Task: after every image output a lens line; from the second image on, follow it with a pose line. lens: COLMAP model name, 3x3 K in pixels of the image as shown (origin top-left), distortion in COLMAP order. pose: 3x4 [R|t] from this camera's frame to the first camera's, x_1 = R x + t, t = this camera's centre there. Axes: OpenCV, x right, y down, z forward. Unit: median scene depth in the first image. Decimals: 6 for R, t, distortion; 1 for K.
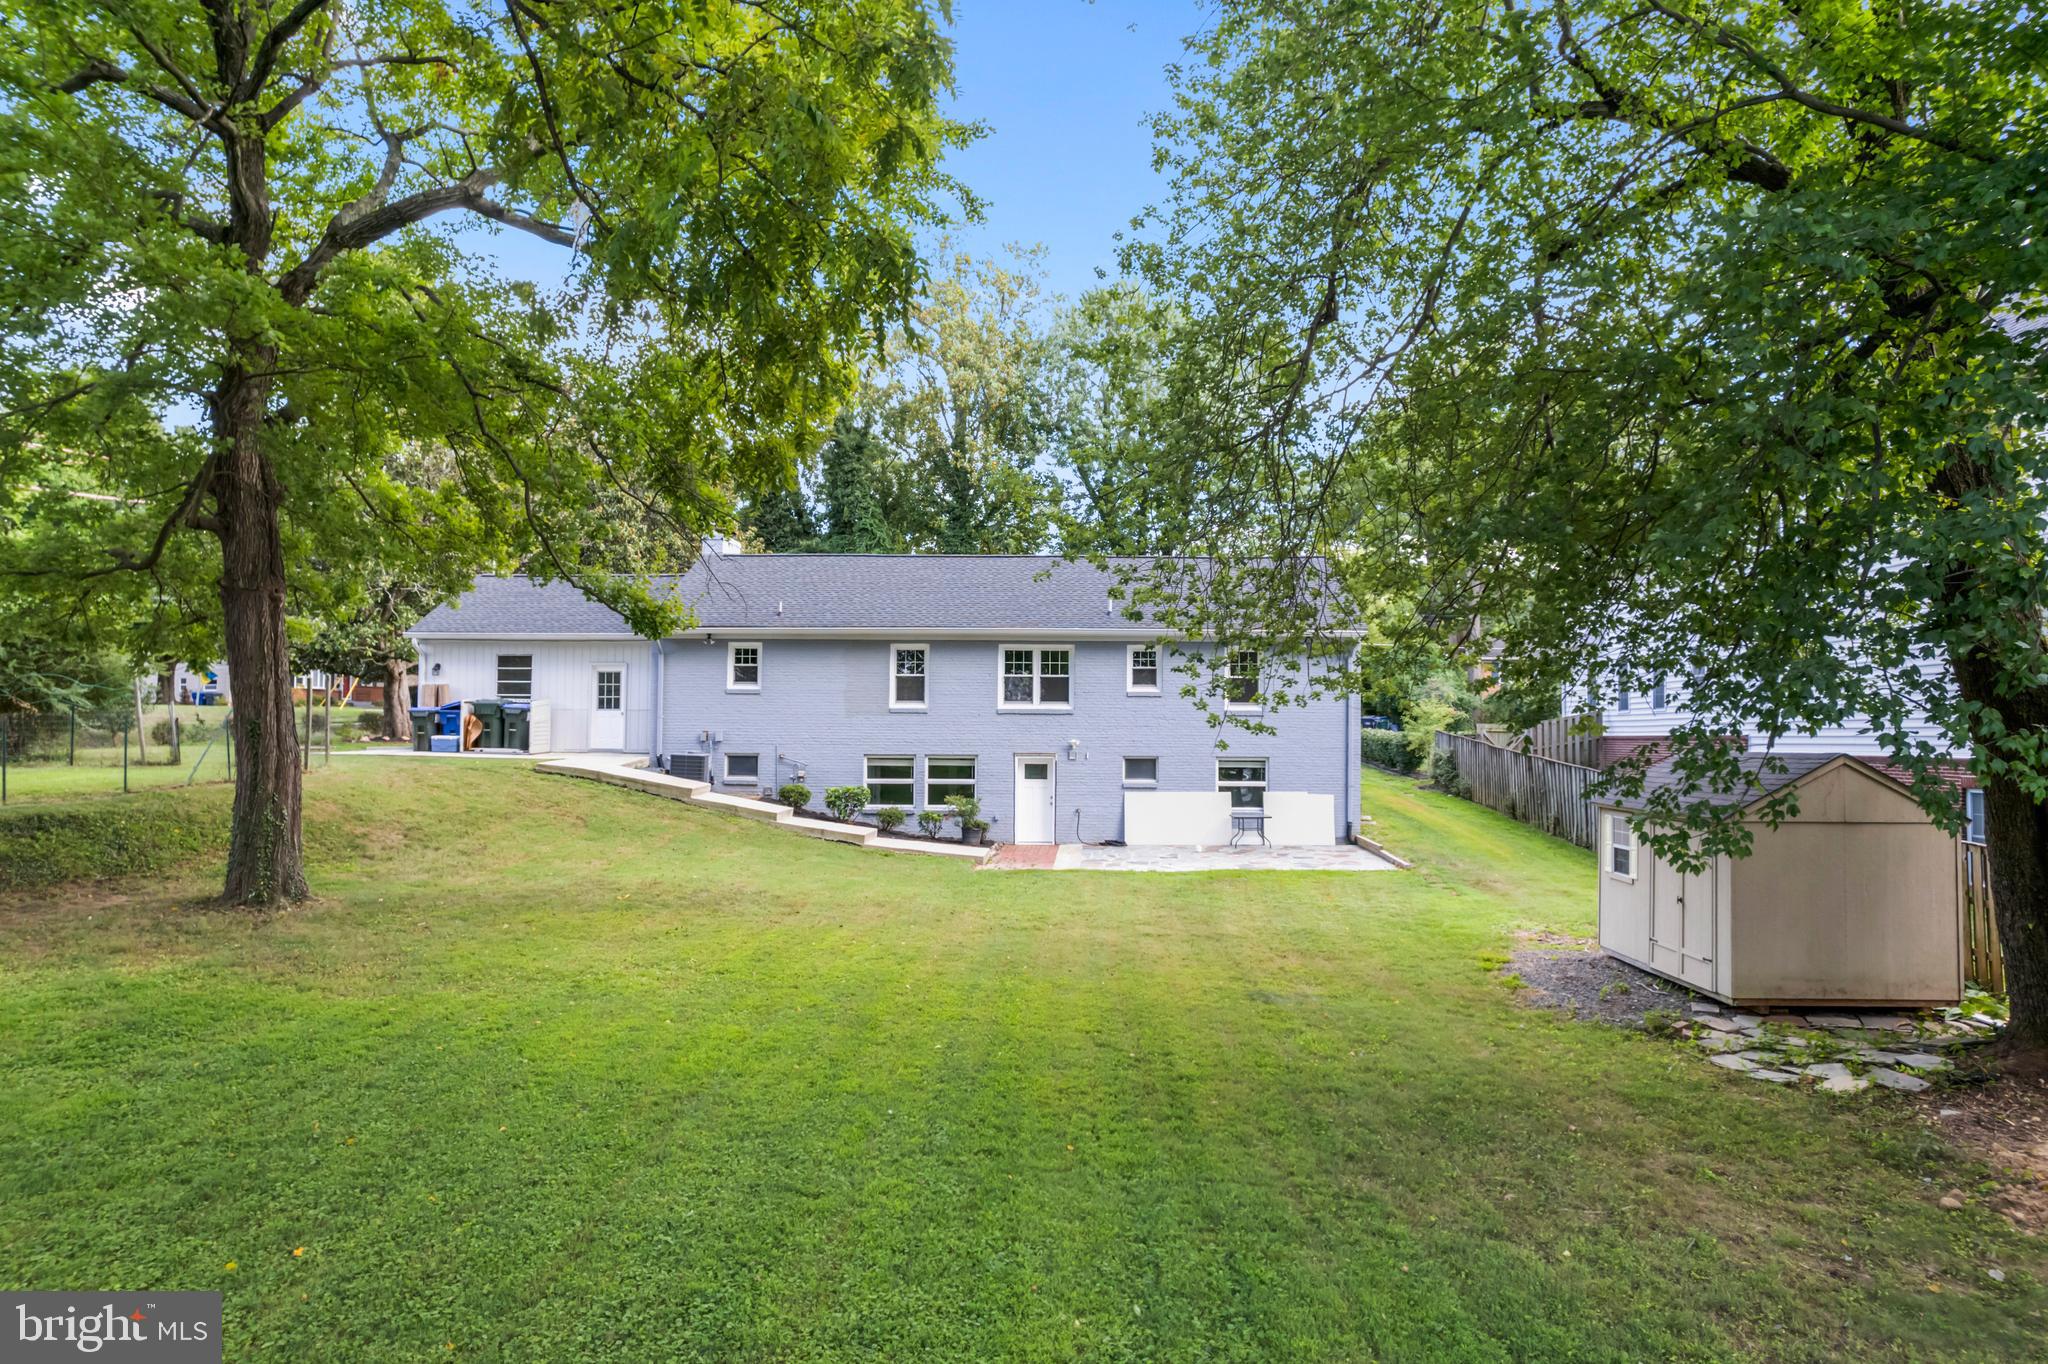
lens RADIAL K [[1322.6, 0, 1024.0], [0, 1322.6, 682.0], [0, 0, 1]] dist [-0.023082, 0.002377]
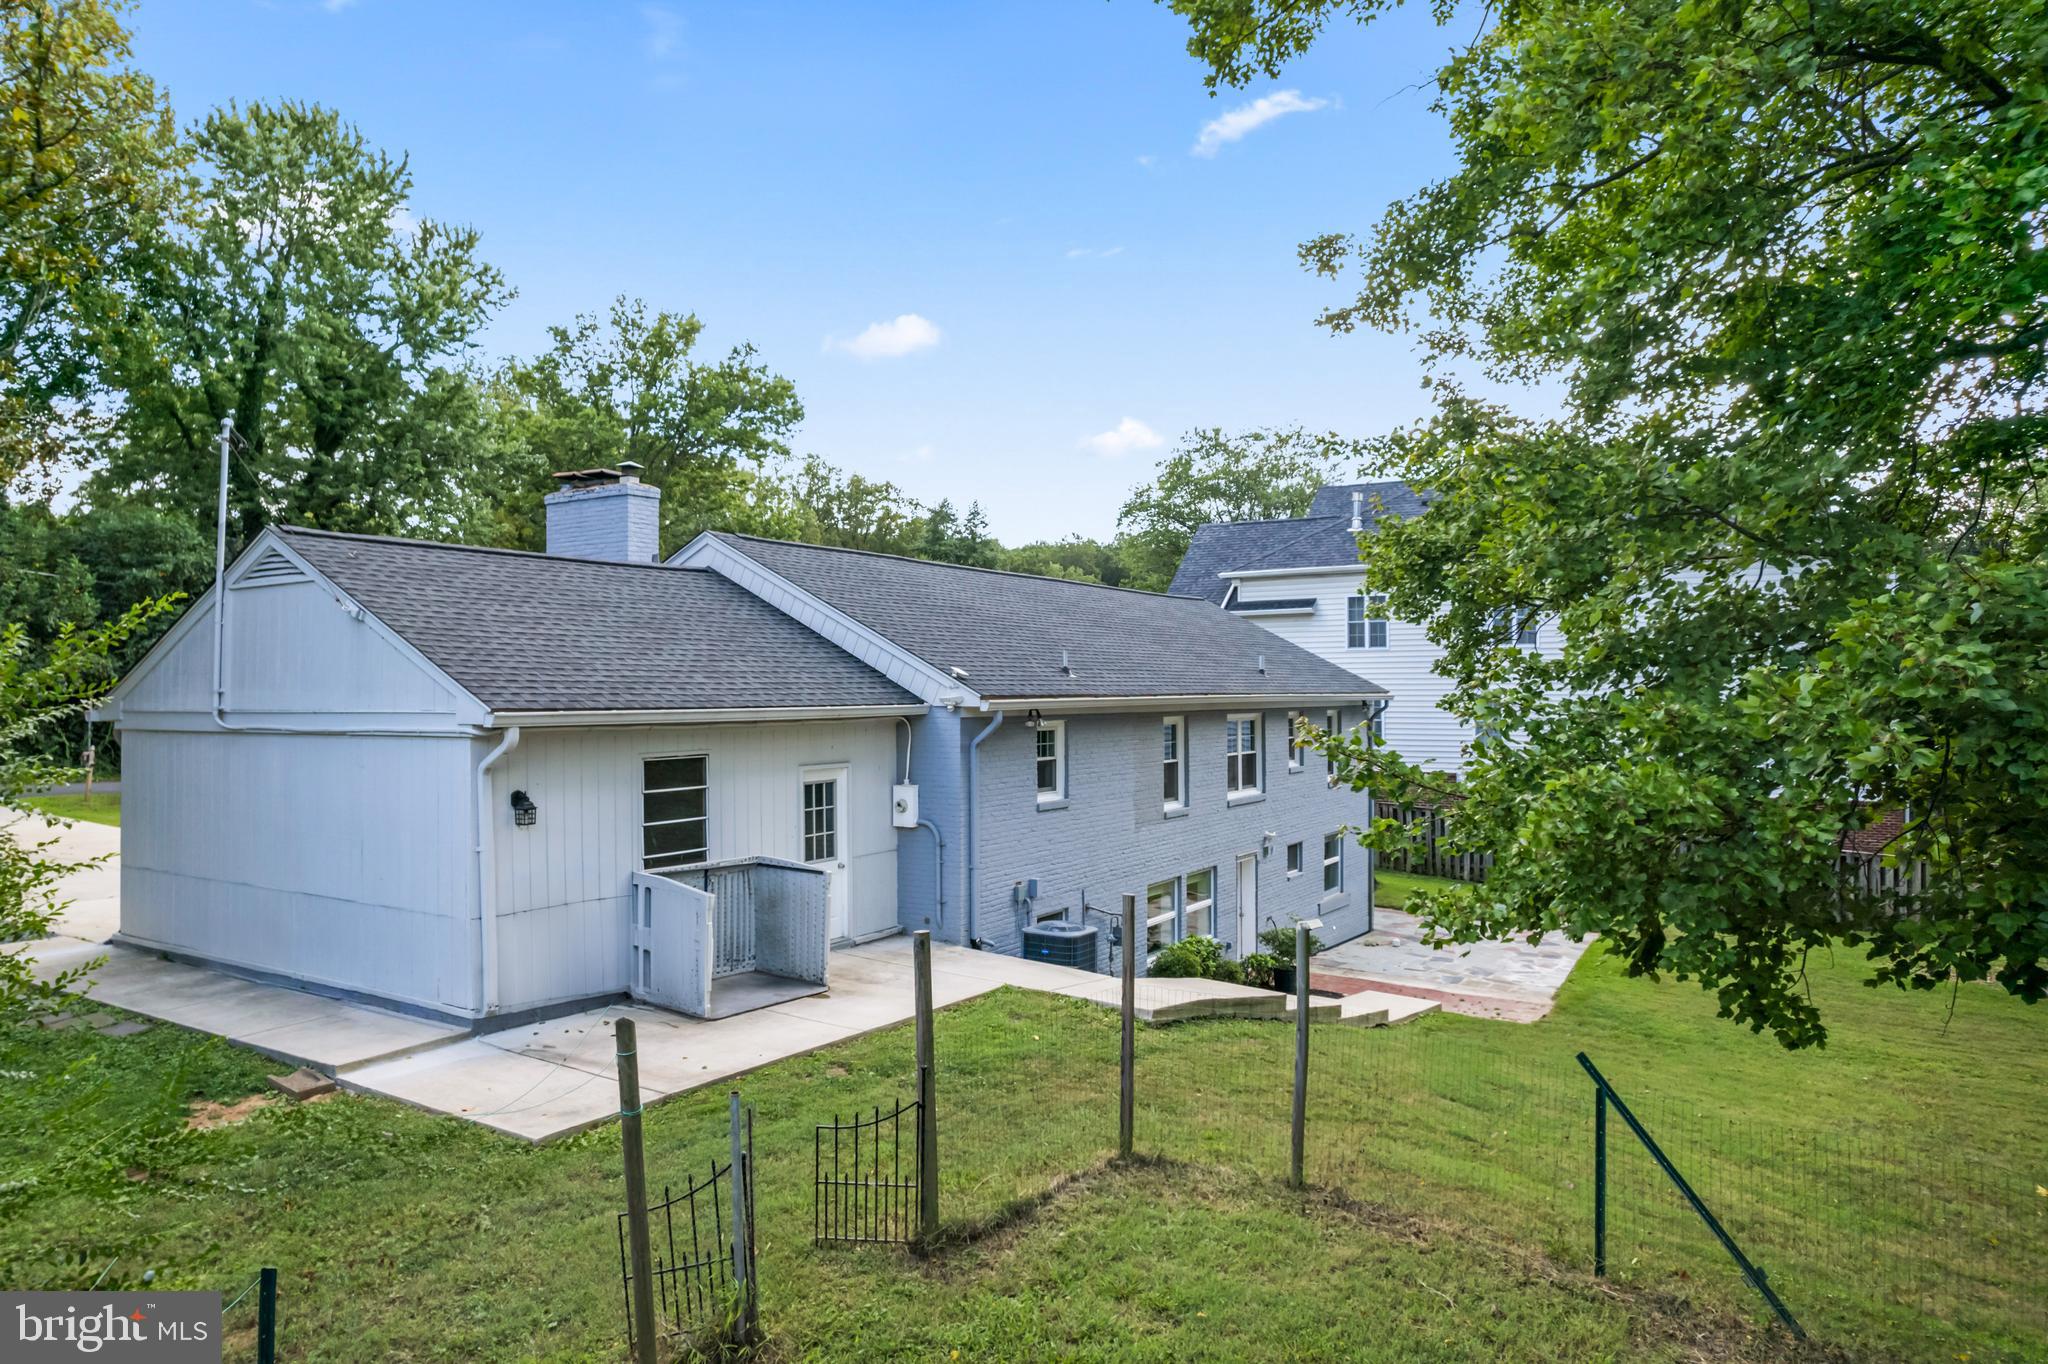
lens RADIAL K [[1322.6, 0, 1024.0], [0, 1322.6, 682.0], [0, 0, 1]] dist [-0.023082, 0.002377]
pose [[0.492180, -0.002297, 0.870490, -0.730369], [-0.021127, 0.999670, 0.014584, -0.055666], [-0.870237, -0.025569, 0.491969, 0.728332]]
